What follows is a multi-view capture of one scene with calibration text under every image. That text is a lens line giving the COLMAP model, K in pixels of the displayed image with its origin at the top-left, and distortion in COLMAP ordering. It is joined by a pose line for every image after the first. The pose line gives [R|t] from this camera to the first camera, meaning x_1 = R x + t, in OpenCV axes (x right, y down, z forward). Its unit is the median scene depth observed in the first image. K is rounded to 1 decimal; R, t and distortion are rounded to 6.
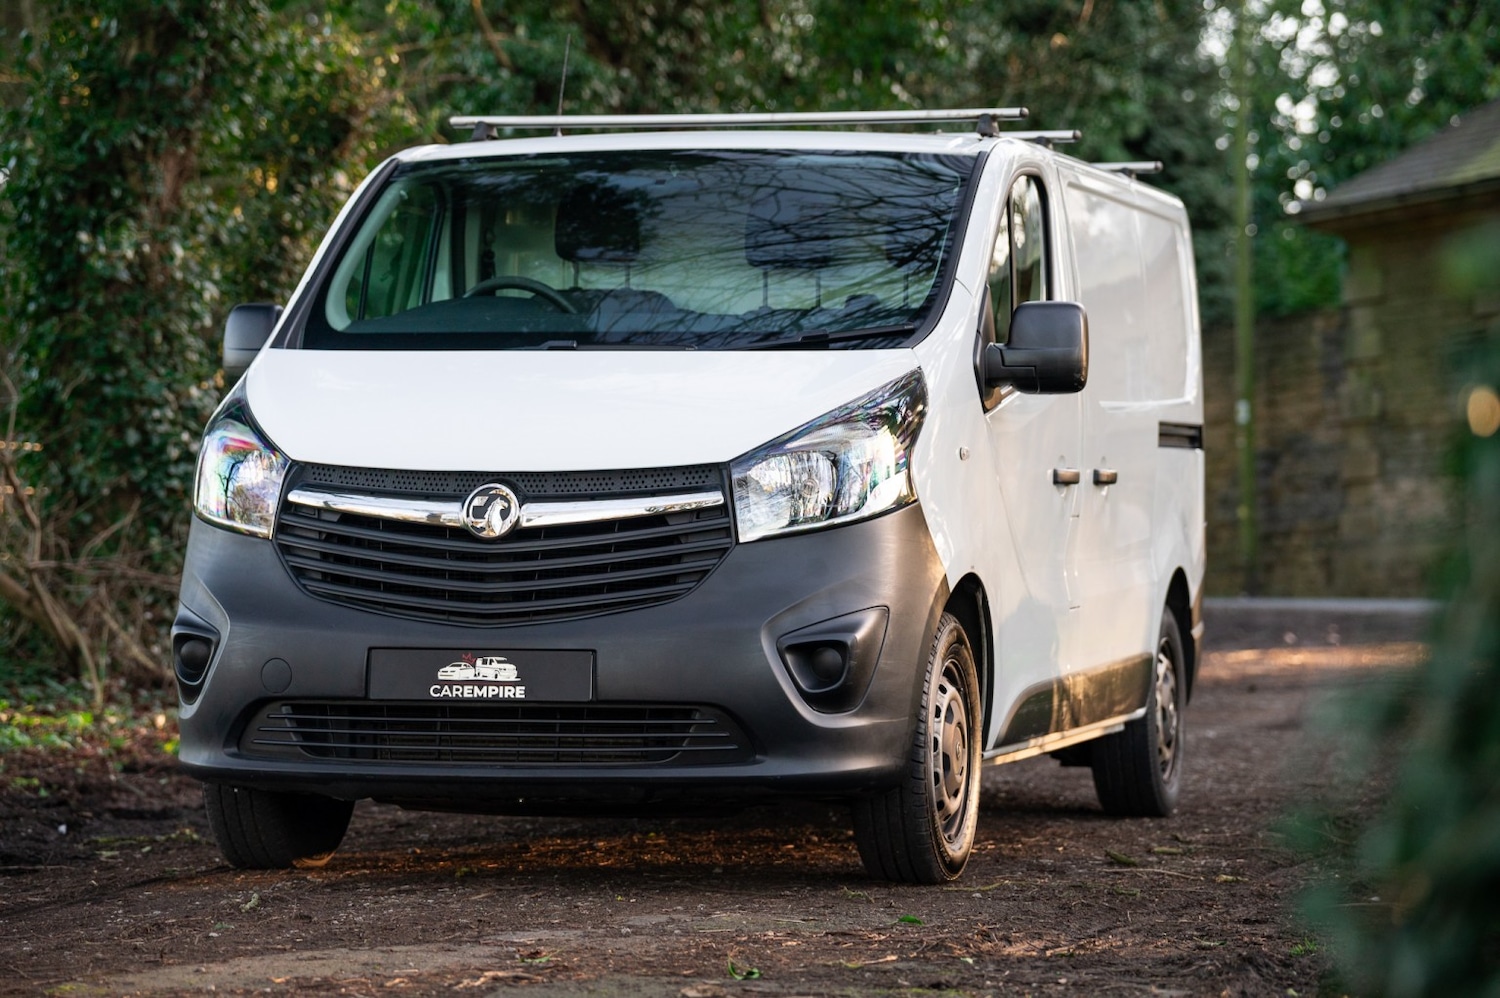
lens RADIAL K [[4510.4, 0, 750.0], [0, 4510.4, 499.0], [0, 0, 1]] dist [1.066426, -0.425529]
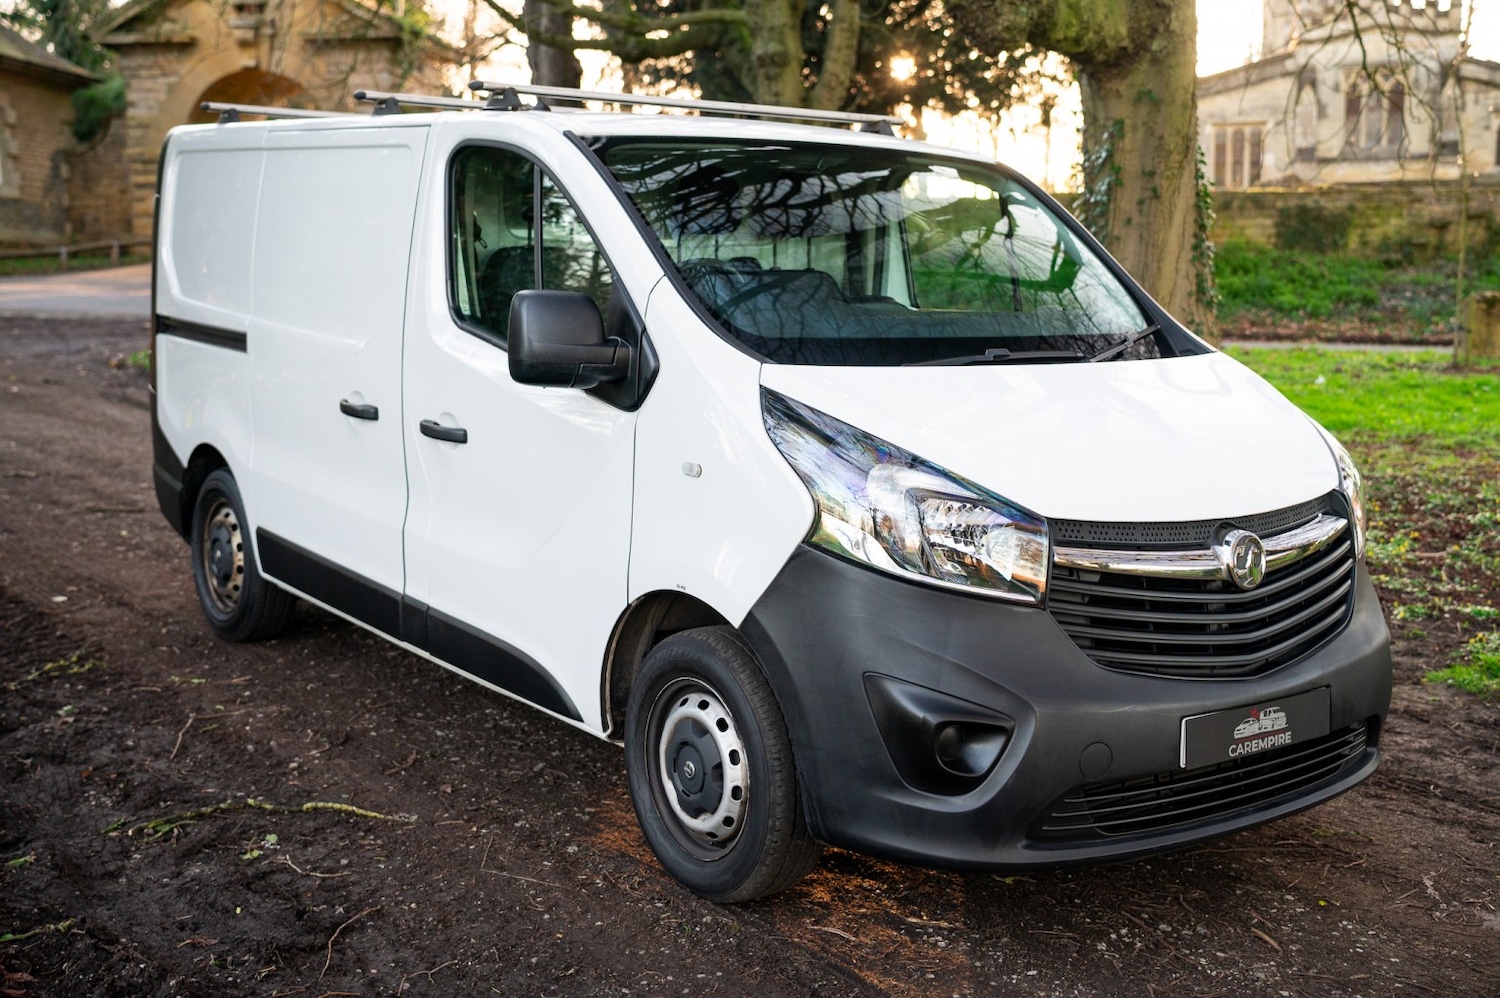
lens RADIAL K [[1665.2, 0, 750.0], [0, 1665.2, 499.0], [0, 0, 1]] dist [-0.007095, 0.192415]
pose [[0.619356, -0.109033, 0.777502, -0.402464], [-0.029700, 0.986347, 0.161979, -0.065527], [-0.784548, -0.123414, 0.607662, 0.861926]]
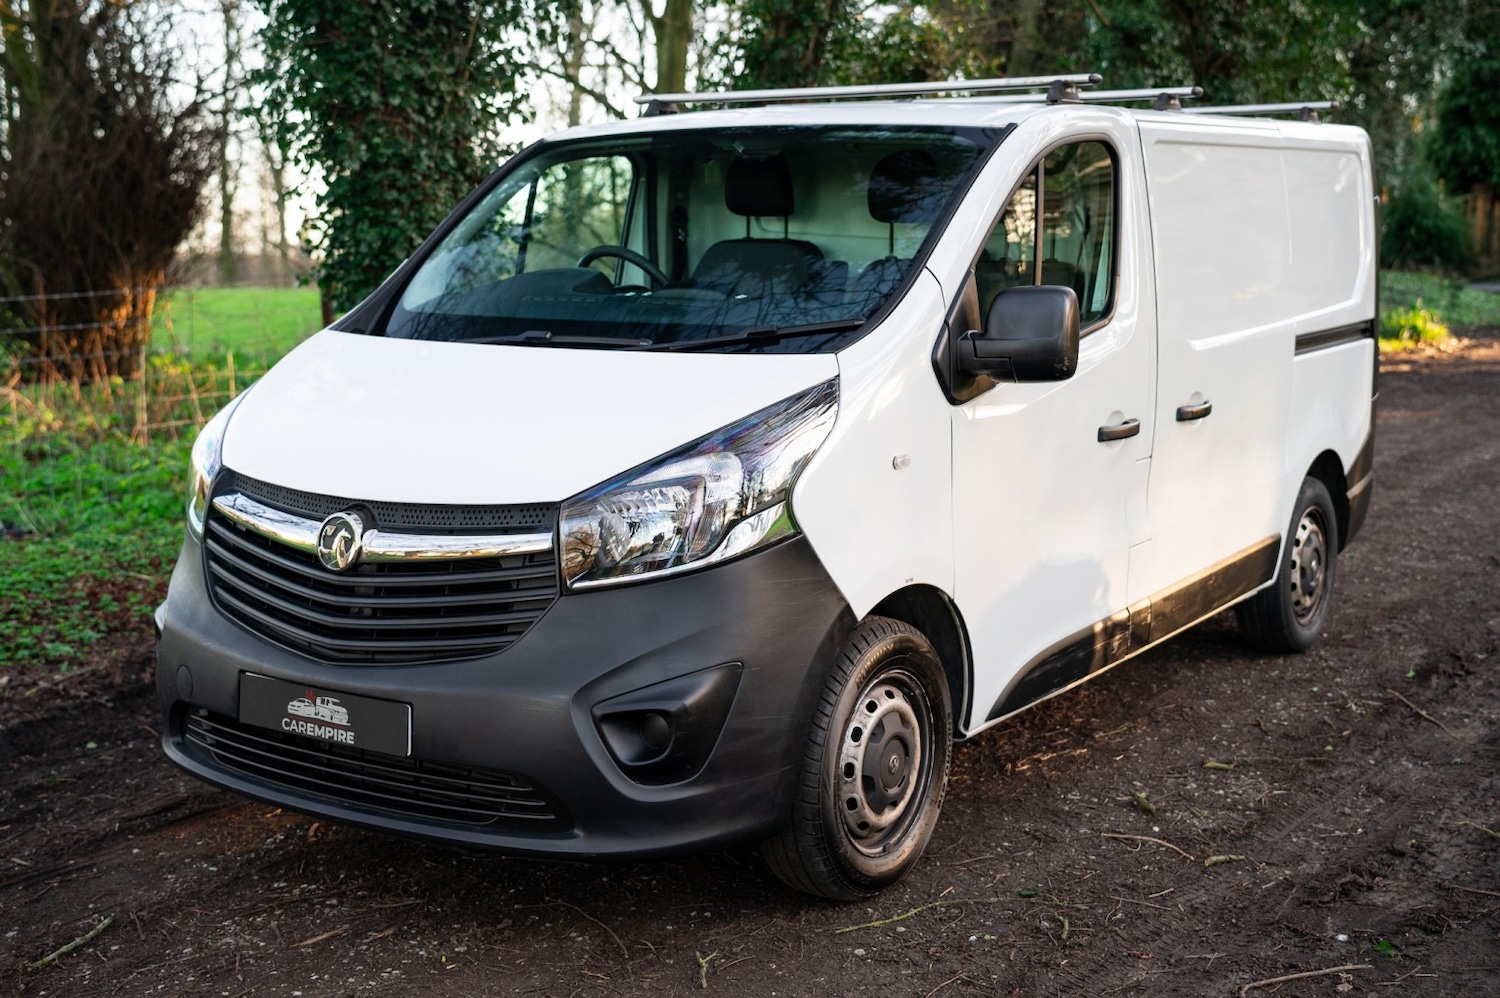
lens RADIAL K [[1842.4, 0, 750.0], [0, 1842.4, 499.0], [0, 0, 1]] dist [0.074062, -0.005816]
pose [[0.941344, 0.042073, -0.334816, 0.155041], [0.010546, 0.988044, 0.153810, -0.065361], [0.337284, -0.148319, 0.929646, 0.663133]]
